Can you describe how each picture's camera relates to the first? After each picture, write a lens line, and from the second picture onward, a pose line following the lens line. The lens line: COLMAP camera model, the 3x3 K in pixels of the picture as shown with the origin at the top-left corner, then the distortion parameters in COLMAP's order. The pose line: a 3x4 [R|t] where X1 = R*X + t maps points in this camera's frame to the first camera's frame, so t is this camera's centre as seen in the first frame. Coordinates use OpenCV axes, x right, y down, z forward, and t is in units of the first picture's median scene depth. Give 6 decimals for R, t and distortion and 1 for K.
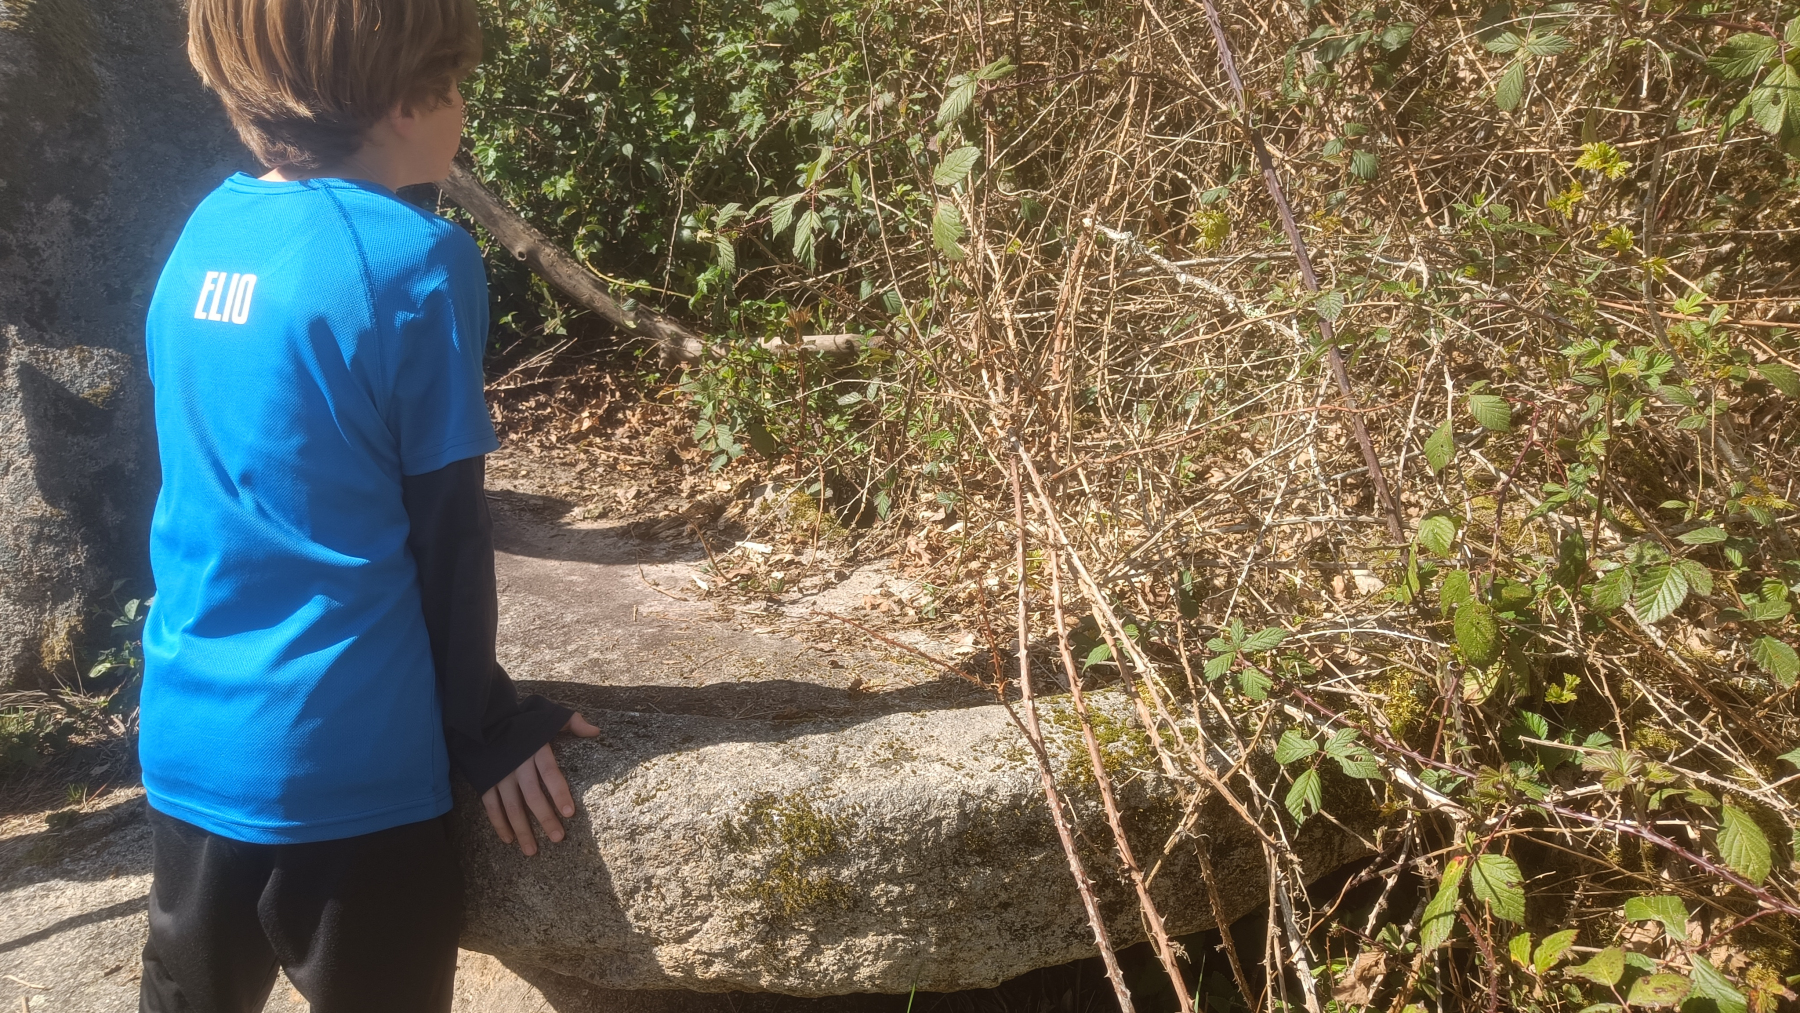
lens RADIAL K [[1267.8, 0, 900.0], [0, 1267.8, 506.5], [0, 0, 1]] dist [0.033827, -0.048031]
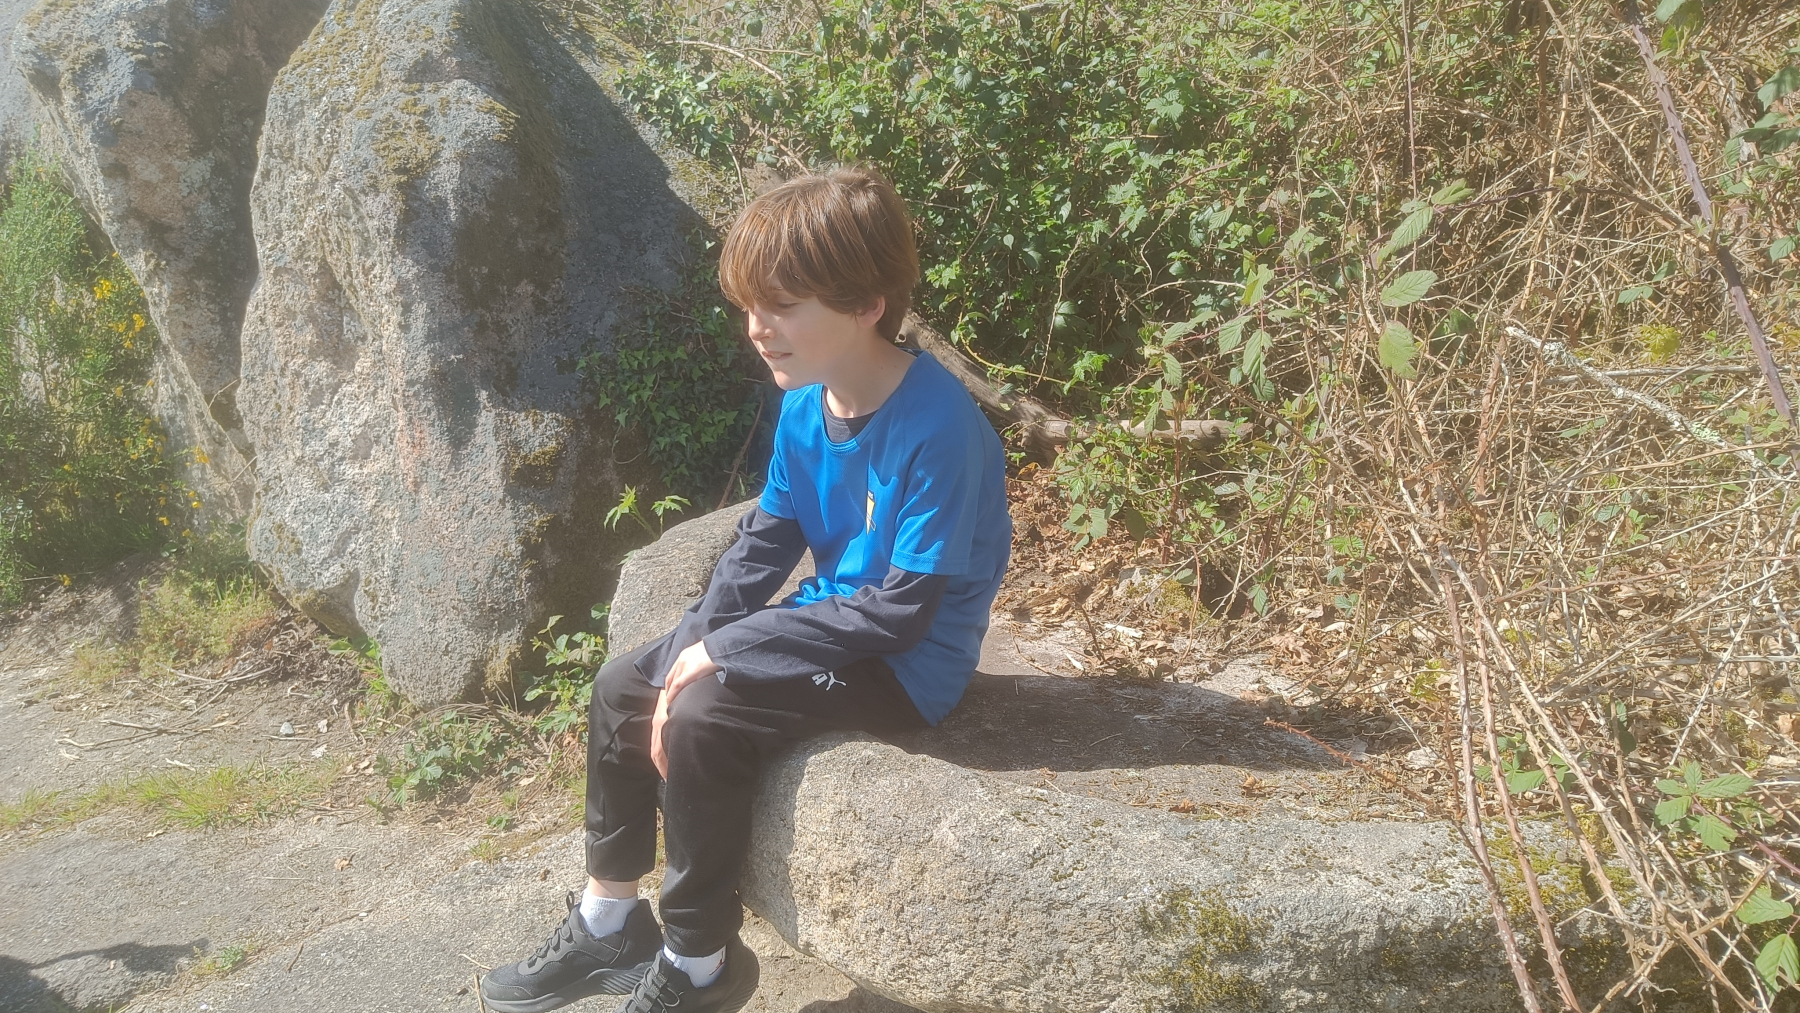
lens RADIAL K [[1269.9, 0, 898.0], [0, 1269.9, 521.6], [0, 0, 1]] dist [-0.008218, 0.022417]
pose [[0.970255, 0.054025, -0.235980, -0.093266], [-0.062694, 0.997600, -0.029381, -0.024119], [0.233826, 0.043302, 0.971314, -0.070120]]
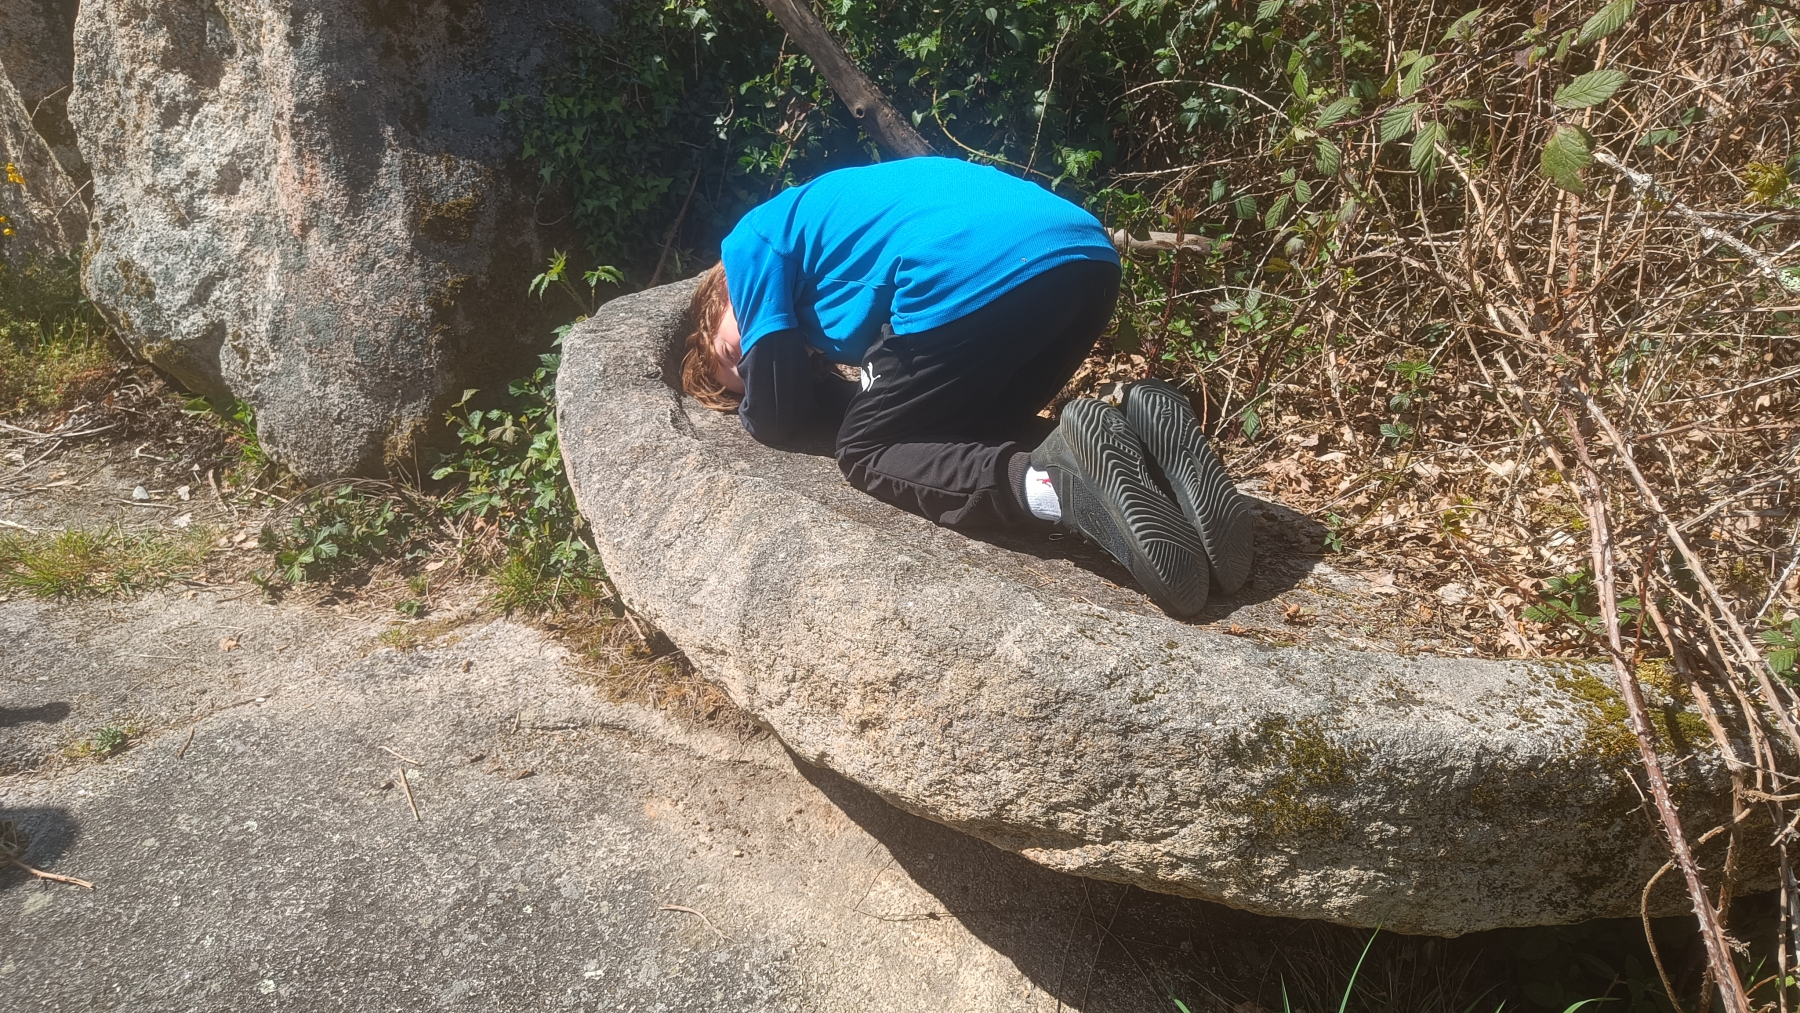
lens RADIAL K [[1277.1, 0, 900.1], [0, 1277.1, 520.6], [0, 0, 1]] dist [0.001375, 0.003936]
pose [[0.984797, 0.147084, -0.092417, -0.296662], [-0.137294, 0.984989, 0.104627, 0.012462], [0.106419, -0.090348, 0.990208, -0.001432]]
